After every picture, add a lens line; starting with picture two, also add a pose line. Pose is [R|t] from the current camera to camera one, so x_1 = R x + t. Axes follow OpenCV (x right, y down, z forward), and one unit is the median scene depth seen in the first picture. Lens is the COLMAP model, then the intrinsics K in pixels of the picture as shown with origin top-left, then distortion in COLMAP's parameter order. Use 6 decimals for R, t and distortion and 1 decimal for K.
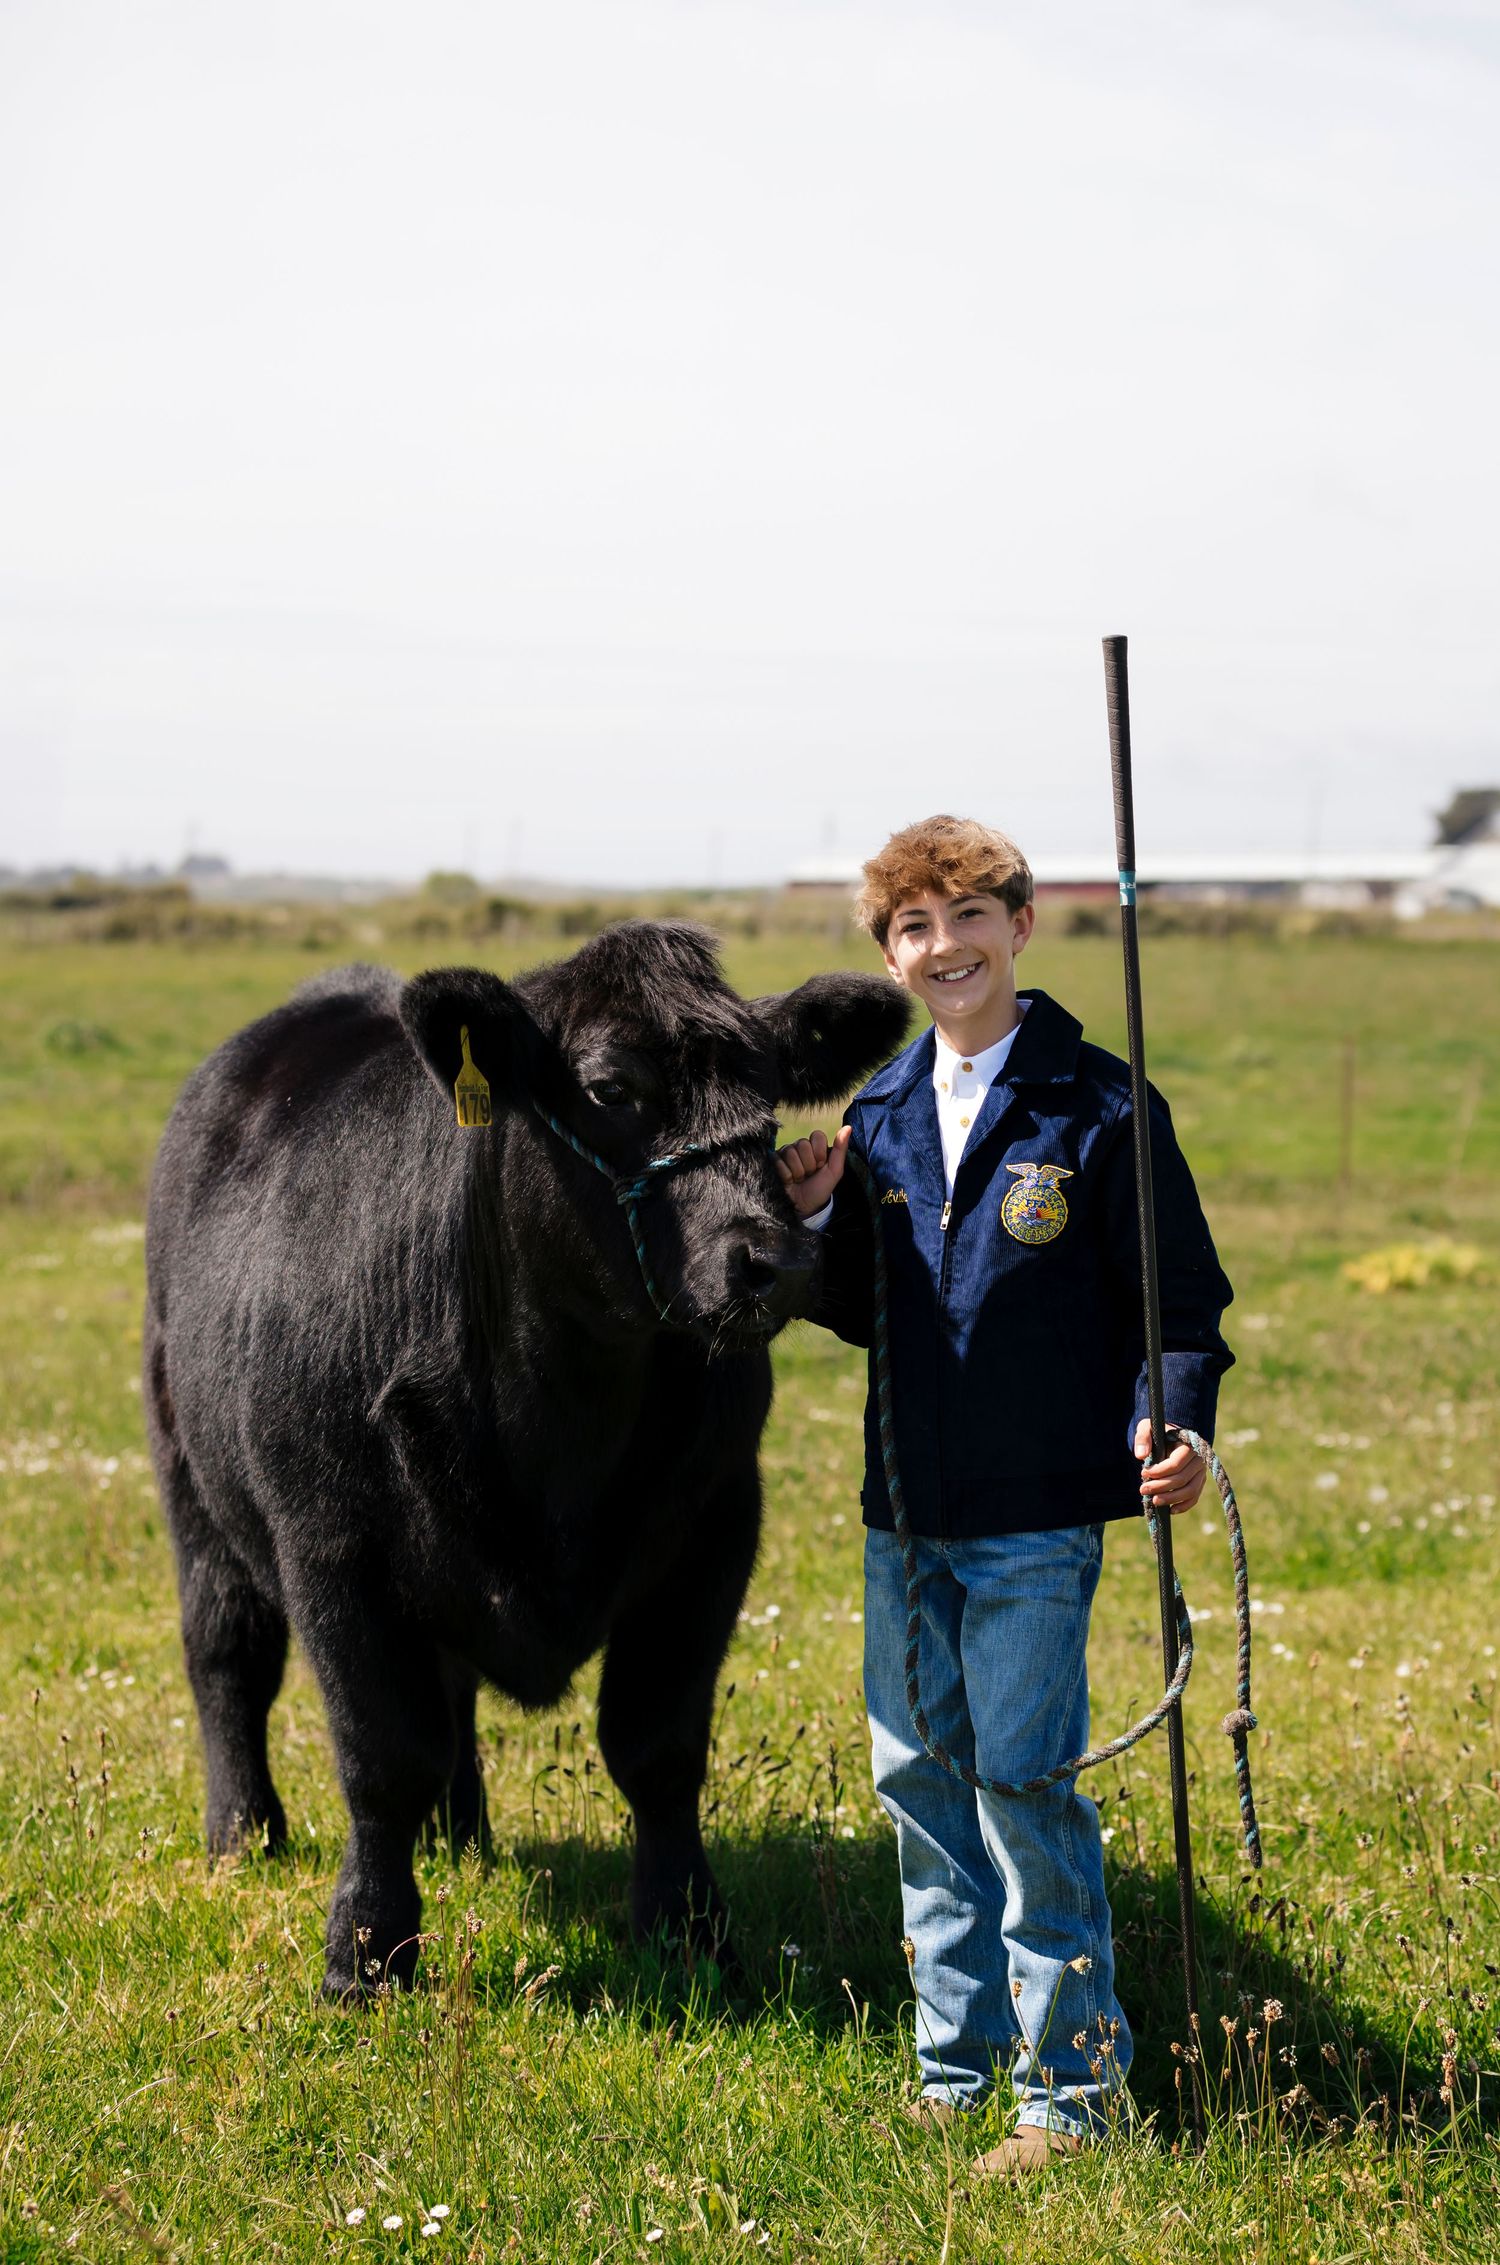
lens RADIAL K [[4614.9, 0, 751.8], [0, 4614.9, 1132.9], [0, 0, 1]] dist [-0.130032, 0.000000]
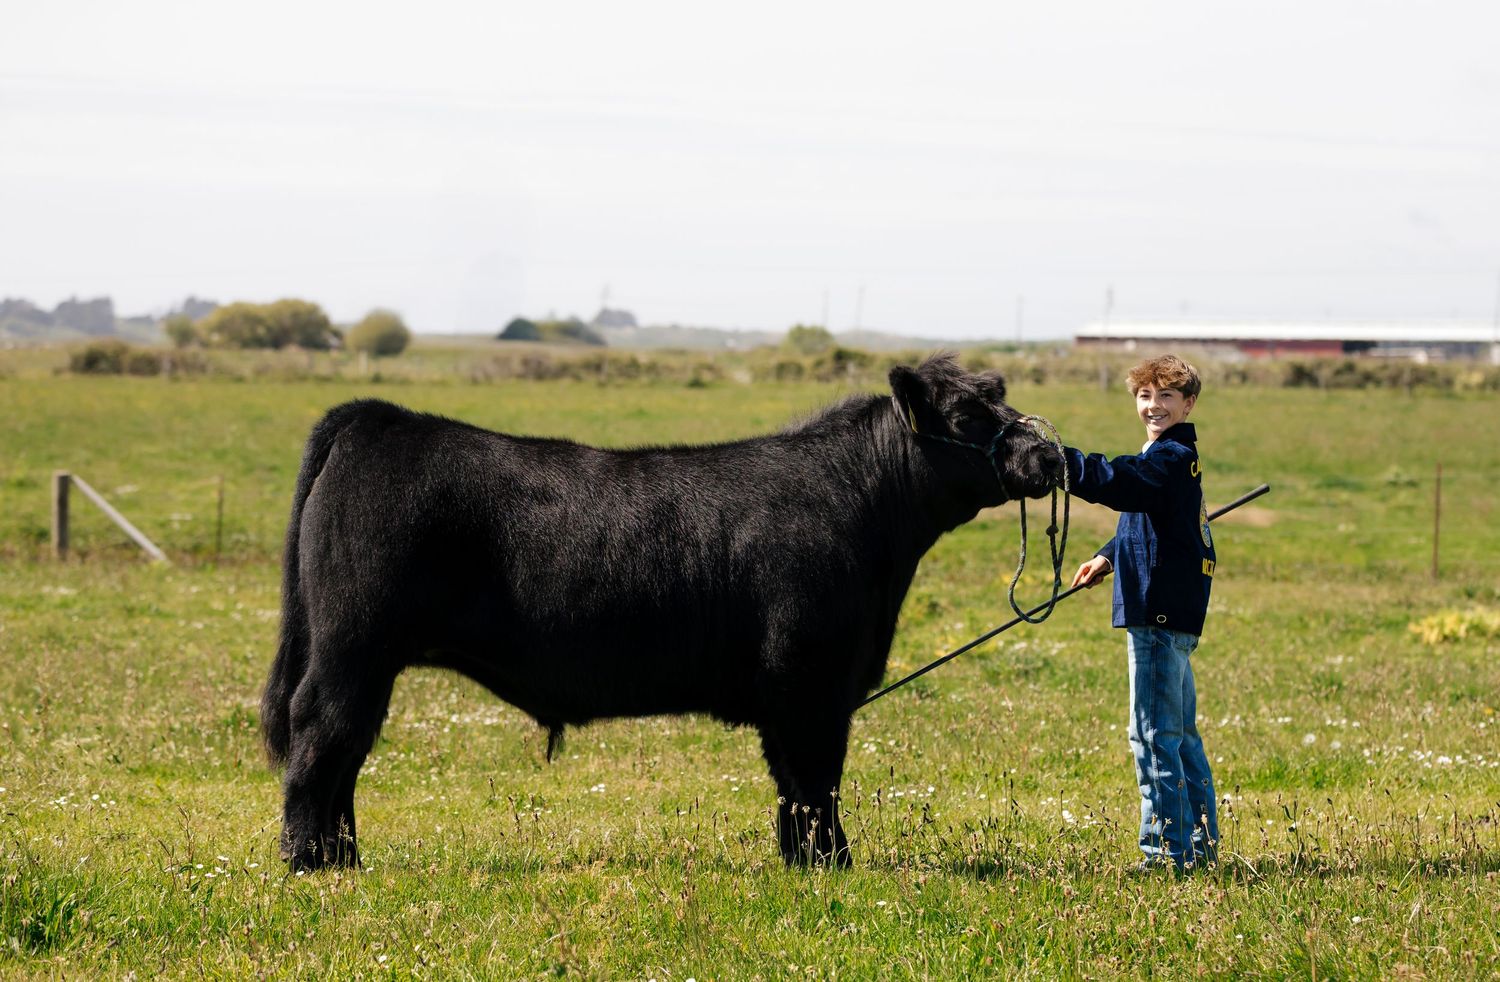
lens RADIAL K [[3787.2, 0, 749.7], [0, 3787.2, 493.0], [0, 0, 1]] dist [-0.146677, 0.000000]
pose [[0.996459, 0.017364, -0.082264, 0.020525], [-0.018373, 0.999765, -0.011524, 0.005434], [0.082044, 0.012995, 0.996544, -0.155345]]
